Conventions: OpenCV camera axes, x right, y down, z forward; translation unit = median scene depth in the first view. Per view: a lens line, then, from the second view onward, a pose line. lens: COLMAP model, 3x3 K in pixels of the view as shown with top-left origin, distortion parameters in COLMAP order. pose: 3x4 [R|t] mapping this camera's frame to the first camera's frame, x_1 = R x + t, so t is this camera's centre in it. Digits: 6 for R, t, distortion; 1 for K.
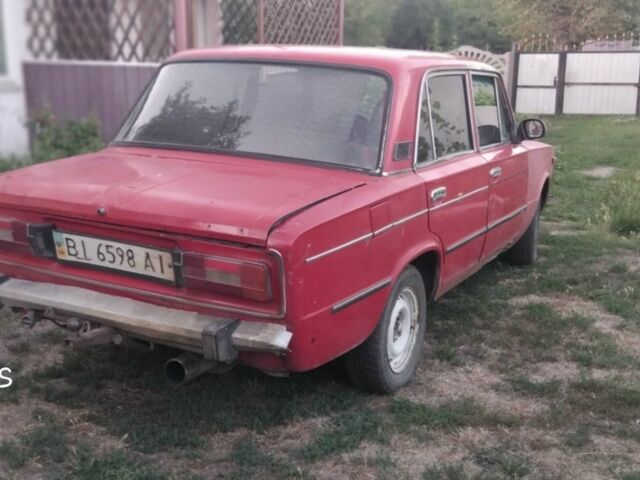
lens RADIAL K [[771.2, 0, 320.0], [0, 771.2, 240.0], [0, 0, 1]] dist [0.036821, -0.004798]
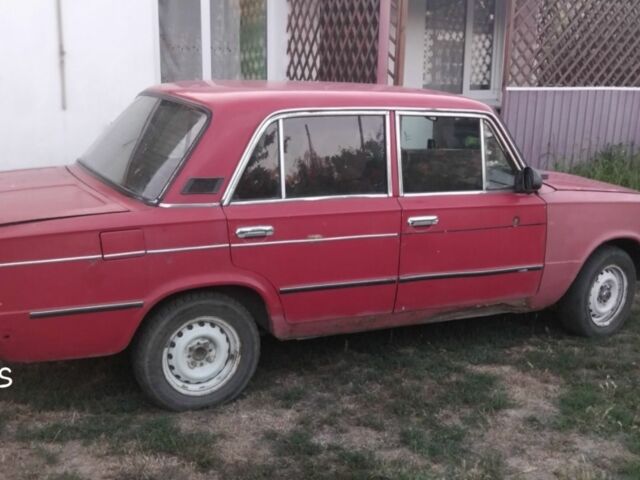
lens RADIAL K [[771.2, 0, 320.0], [0, 771.2, 240.0], [0, 0, 1]] dist [0.036821, -0.004798]
pose [[0.828272, 0.127484, -0.545632, 0.936715], [-0.139368, 0.990044, 0.019758, -0.097119], [0.542718, 0.059679, 0.837792, 0.240236]]
